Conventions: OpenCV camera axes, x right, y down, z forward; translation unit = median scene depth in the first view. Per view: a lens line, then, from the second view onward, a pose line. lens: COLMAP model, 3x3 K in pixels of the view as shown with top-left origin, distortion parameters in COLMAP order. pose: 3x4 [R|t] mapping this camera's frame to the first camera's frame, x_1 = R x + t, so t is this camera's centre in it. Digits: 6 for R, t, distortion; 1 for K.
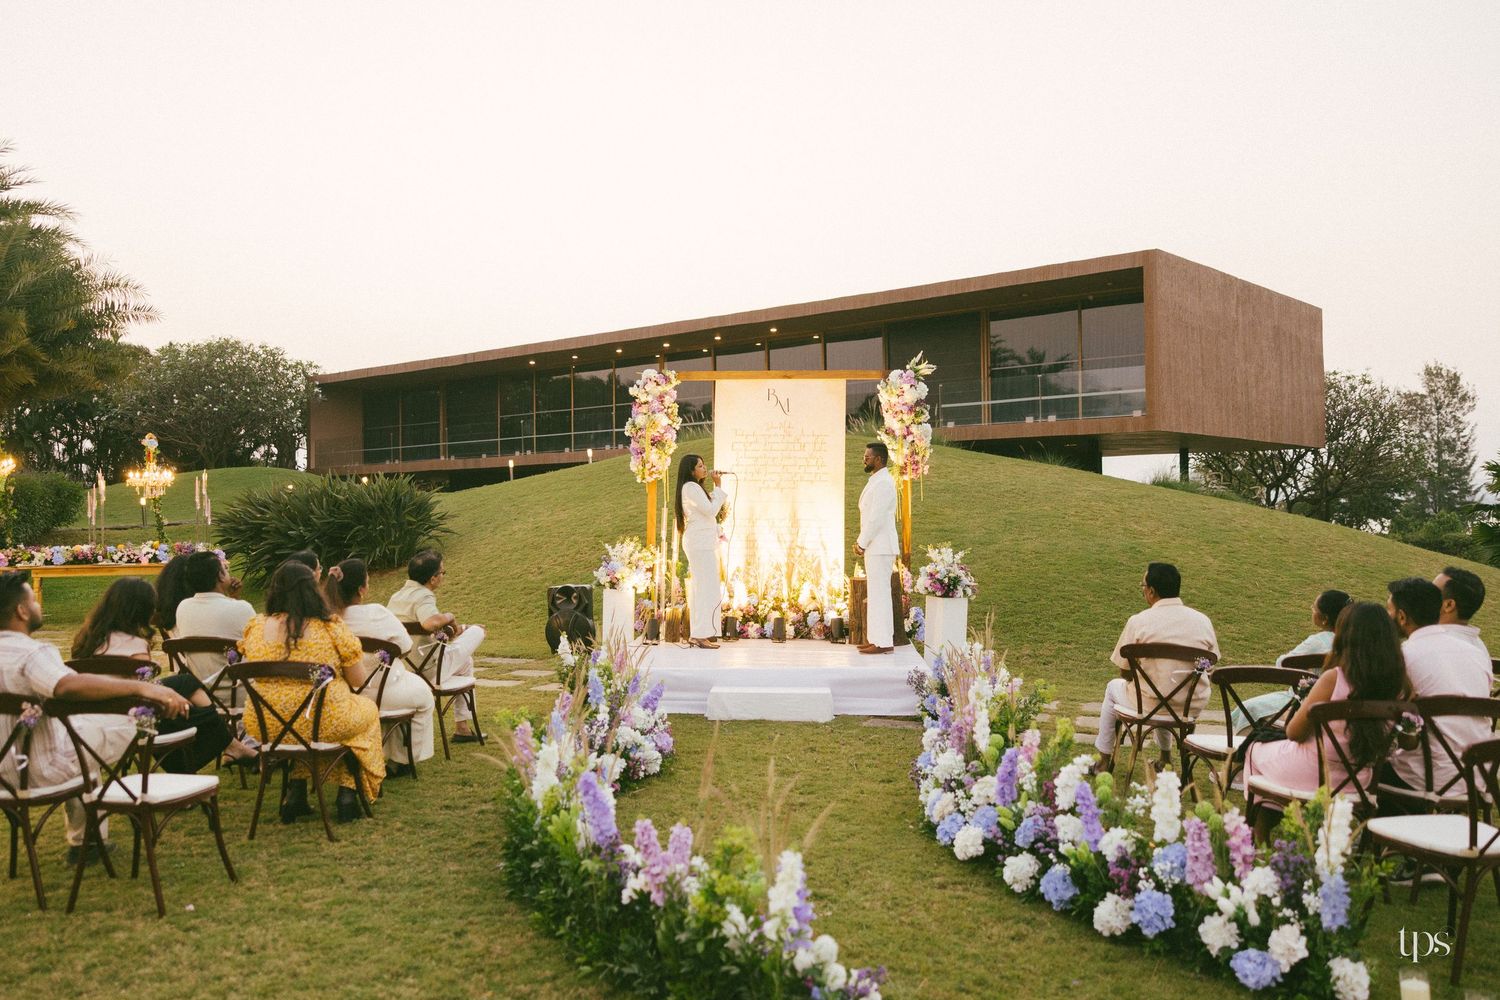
lens RADIAL K [[1240.7, 0, 750.0], [0, 1240.7, 500.0], [0, 0, 1]] dist [0.000215, 0.000896]
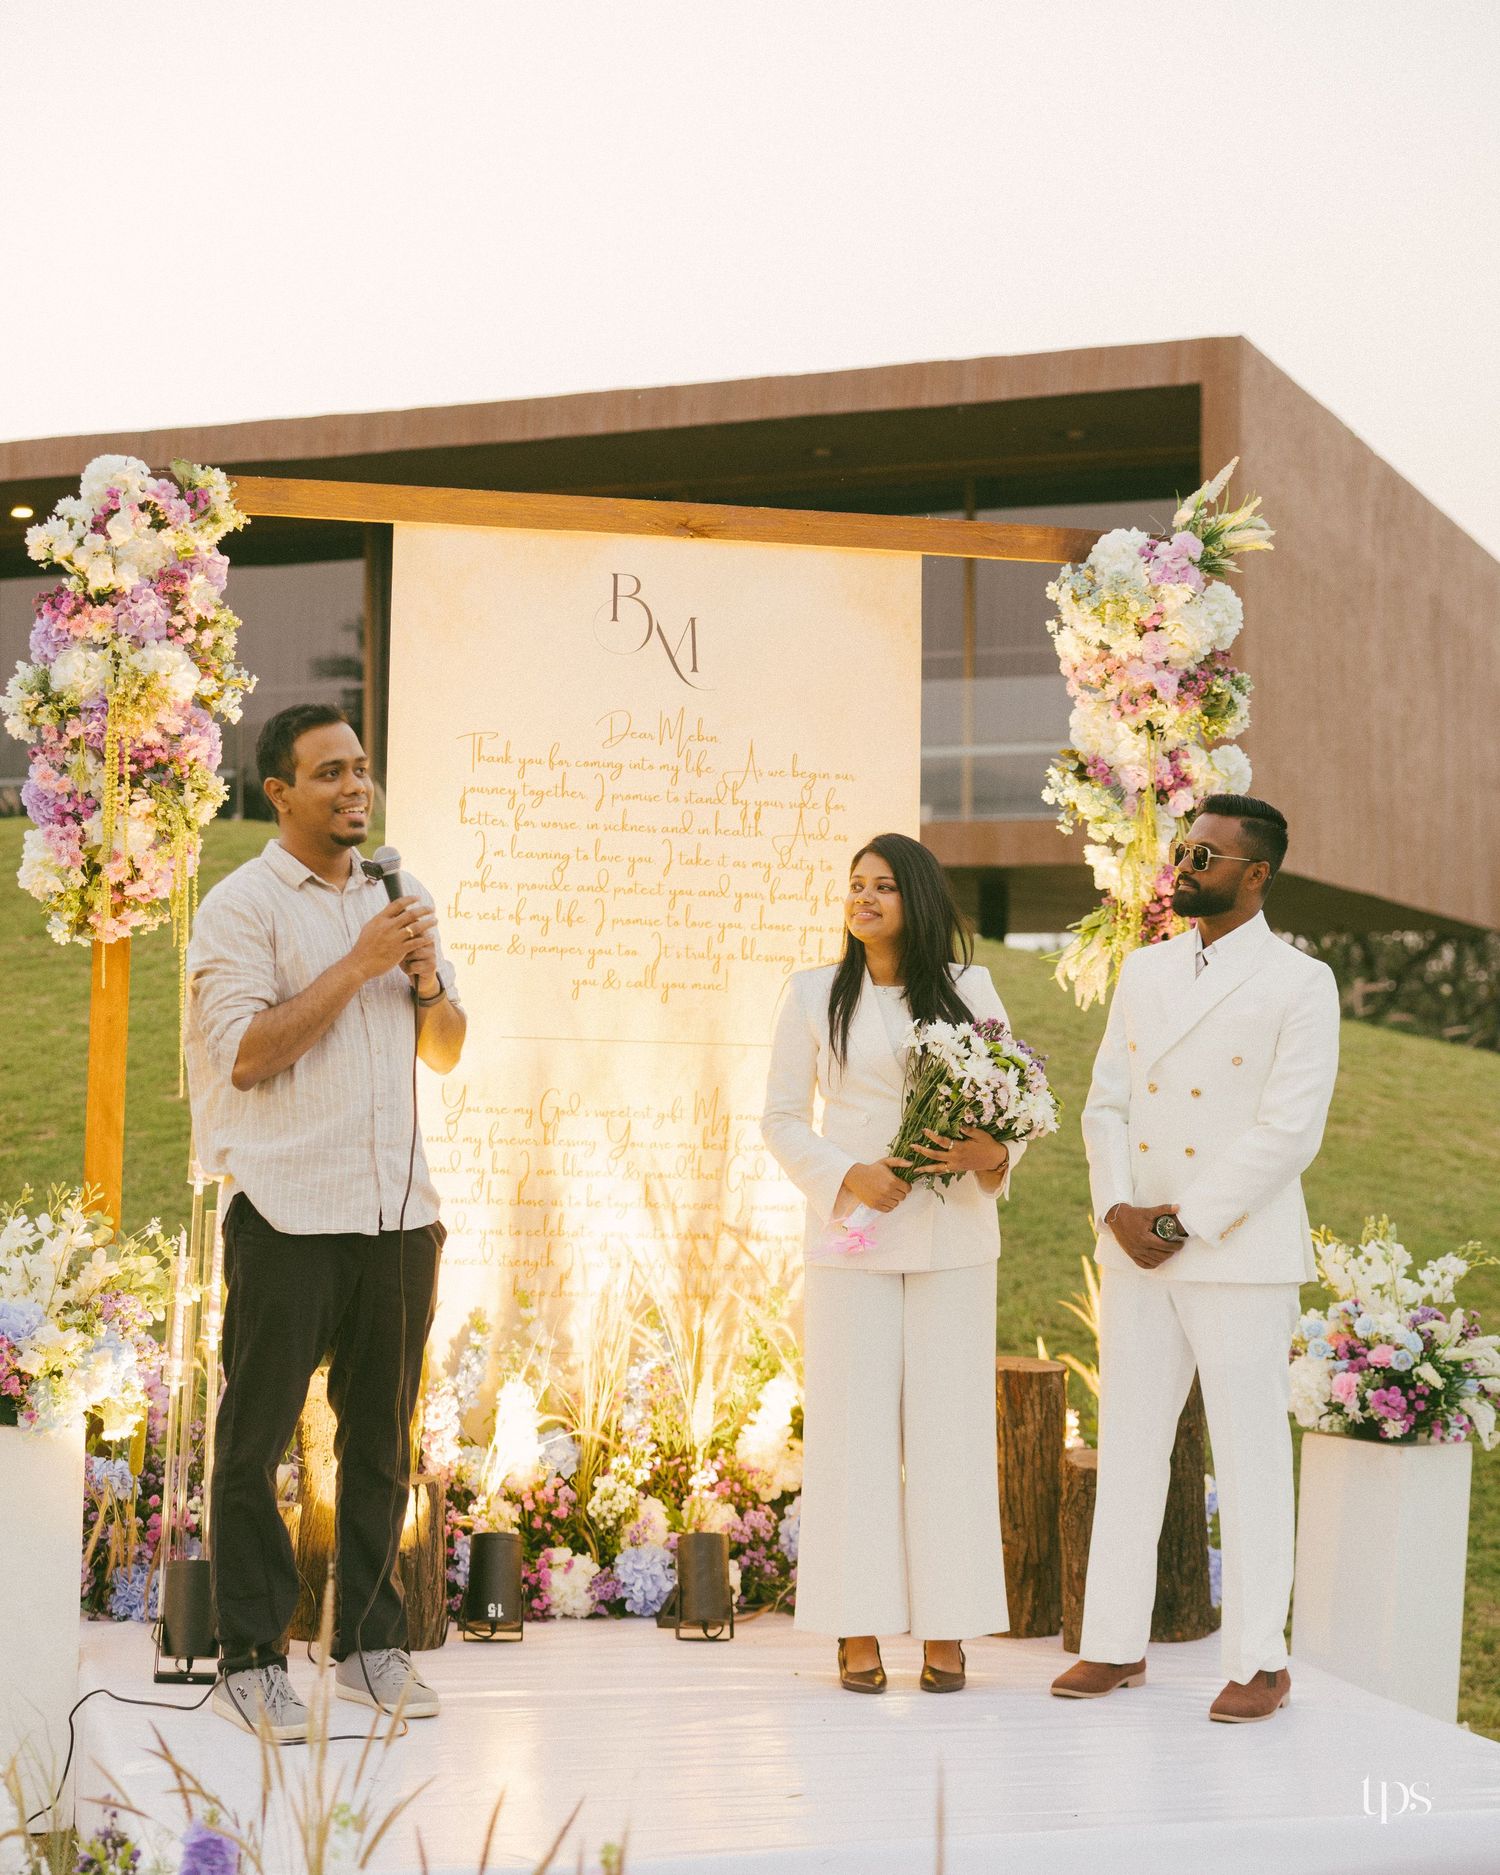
lens RADIAL K [[3226.8, 0, 751.6], [0, 3226.8, 1024.6], [0, 0, 1]] dist [0.001570, -0.127785]
pose [[0.950571, 0.023167, 0.309641, -0.155304], [-0.020428, 0.999718, -0.012086, 0.005385], [-0.309834, 0.005163, 0.950777, 0.402512]]
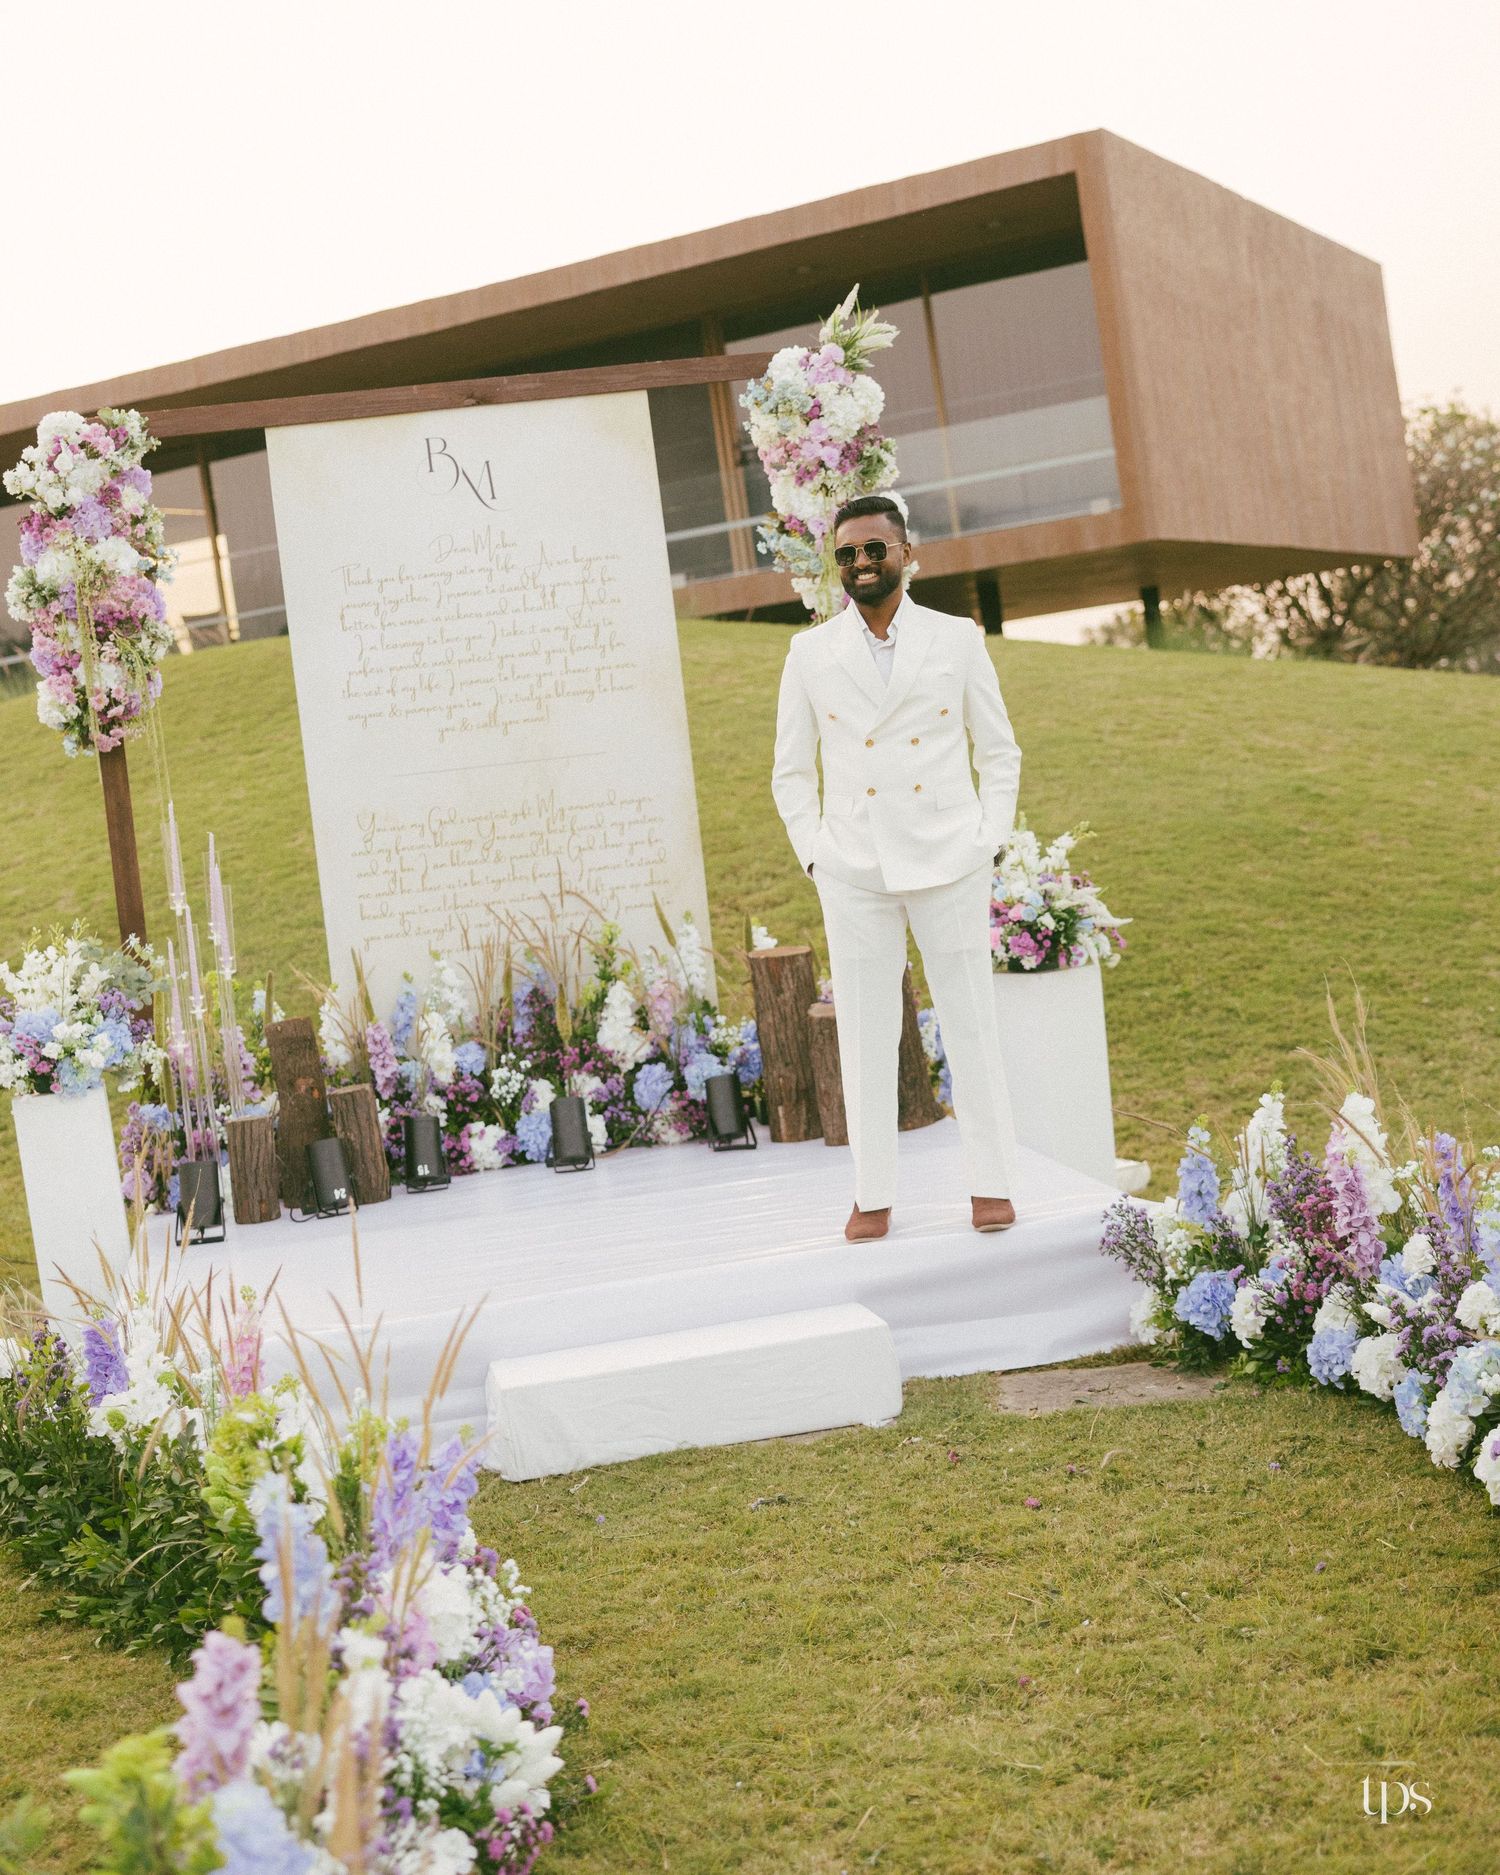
lens RADIAL K [[2554.4, 0, 748.7], [0, 2554.4, 879.3], [0, 0, 1]] dist [0.011094, -0.015100]
pose [[0.963867, -0.130754, 0.232084, -0.079926], [0.123263, 0.991281, 0.046553, 0.008727], [-0.236148, -0.016263, 0.971581, 0.302292]]
